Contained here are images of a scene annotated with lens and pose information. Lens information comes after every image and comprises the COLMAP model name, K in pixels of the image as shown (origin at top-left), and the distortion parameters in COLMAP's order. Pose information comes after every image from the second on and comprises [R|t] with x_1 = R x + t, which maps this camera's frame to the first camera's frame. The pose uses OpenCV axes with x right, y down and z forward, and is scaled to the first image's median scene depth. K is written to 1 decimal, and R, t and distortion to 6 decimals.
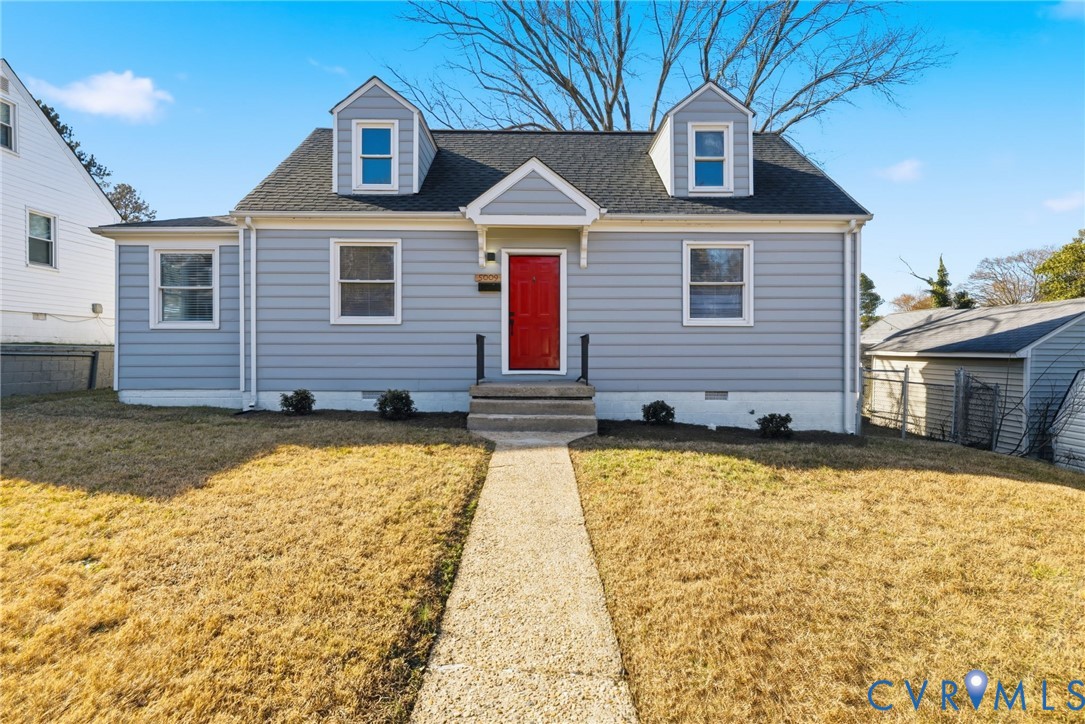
lens RADIAL K [[519.4, 0, 548.3], [0, 519.4, 355.0], [0, 0, 1]] dist [0.003080, 0.000155]
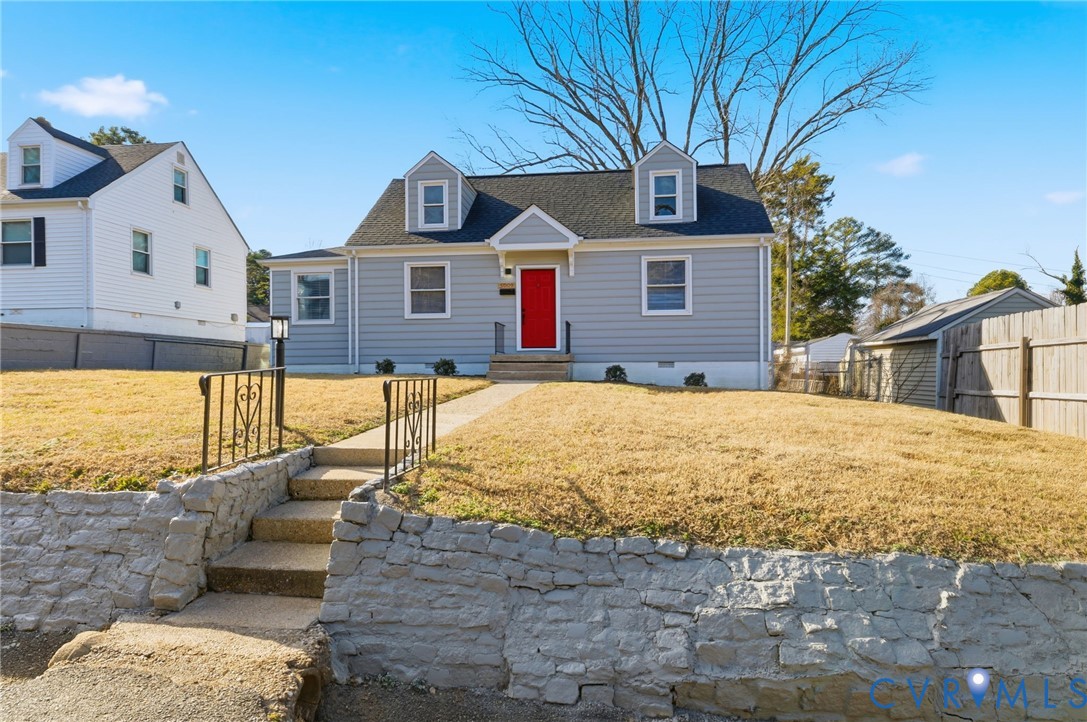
lens RADIAL K [[501.3, 0, 545.1], [0, 501.3, 366.7], [0, 0, 1]] dist [0.001540, -0.000494]
pose [[0.992807, -0.006287, -0.119559, 0.155553], [0.007350, 0.999937, 0.008453, 0.068561], [0.119498, -0.009271, 0.992791, -0.392444]]
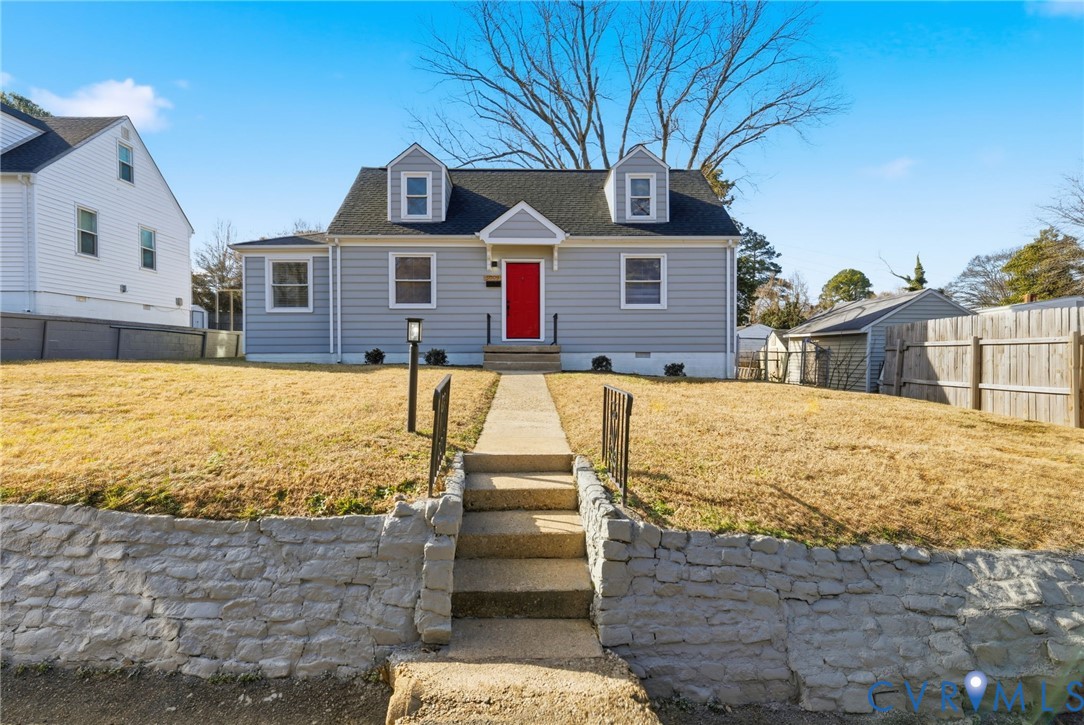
lens RADIAL K [[476.5, 0, 533.4], [0, 476.5, 353.5], [0, 0, 1]] dist [0.002978, -0.000430]
pose [[0.999997, -0.001954, -0.001693, 0.005030], [0.001976, 0.999916, 0.012829, 0.054038], [0.001668, -0.012833, 0.999916, -0.389382]]
